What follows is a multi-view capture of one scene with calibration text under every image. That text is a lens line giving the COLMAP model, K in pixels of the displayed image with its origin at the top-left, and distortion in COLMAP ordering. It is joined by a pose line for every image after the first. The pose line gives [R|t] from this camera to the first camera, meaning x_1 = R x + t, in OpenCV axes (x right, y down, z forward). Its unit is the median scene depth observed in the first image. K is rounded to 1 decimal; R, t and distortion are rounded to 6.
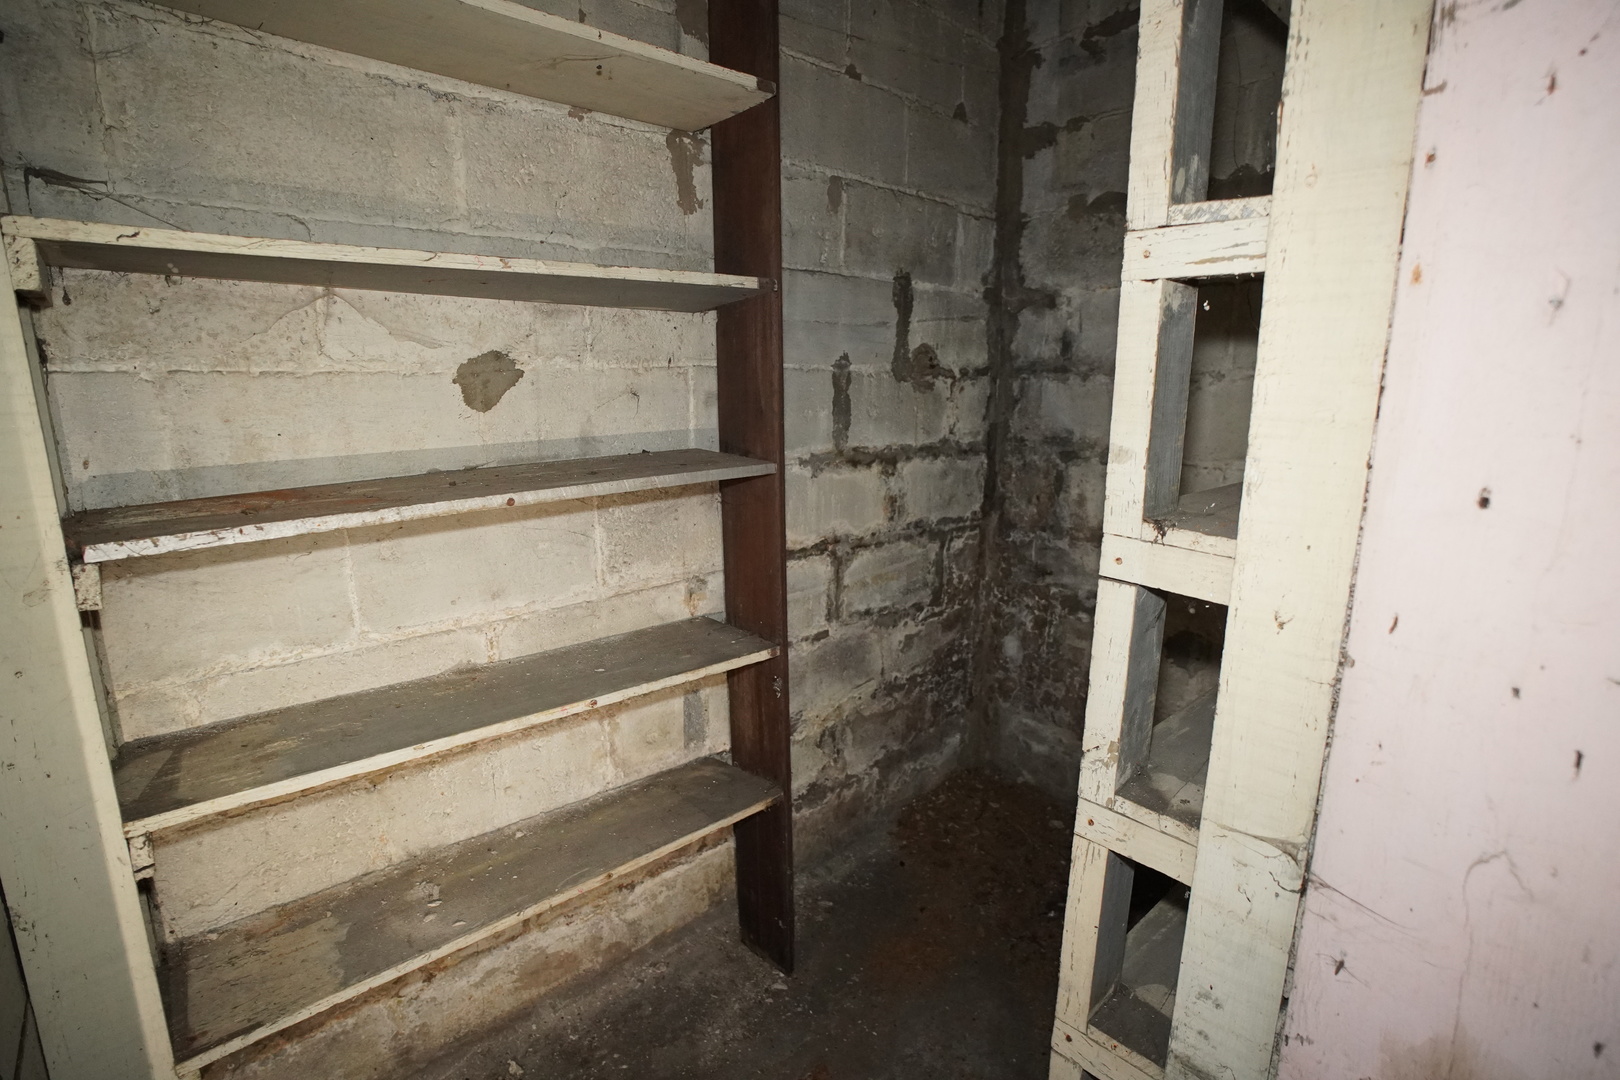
lens RADIAL K [[779.3, 0, 812.0], [0, 779.3, 543.4], [0, 0, 1]] dist [-0.075304, 0.029221]
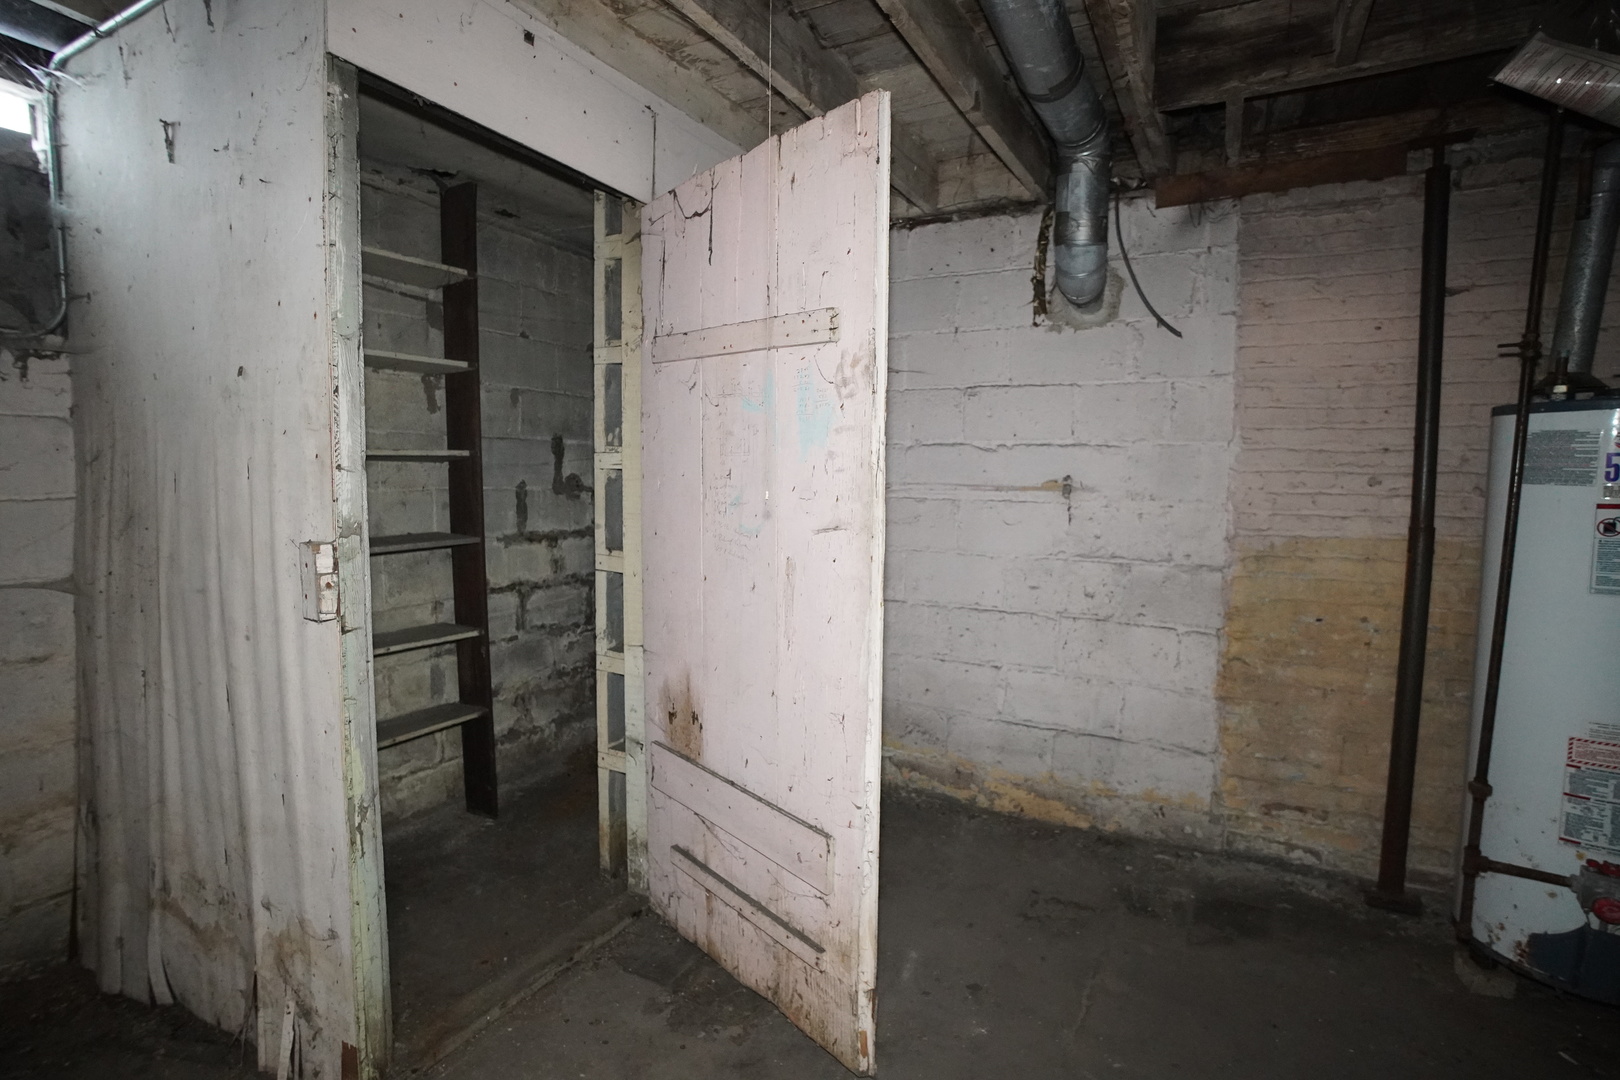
lens RADIAL K [[779.3, 0, 812.0], [0, 779.3, 543.4], [0, 0, 1]] dist [-0.075304, 0.029221]
pose [[0.946889, -0.020555, 0.320902, 0.098143], [0.059377, 0.991970, -0.111666, 0.142006], [-0.316030, 0.124790, 0.940506, -0.880835]]
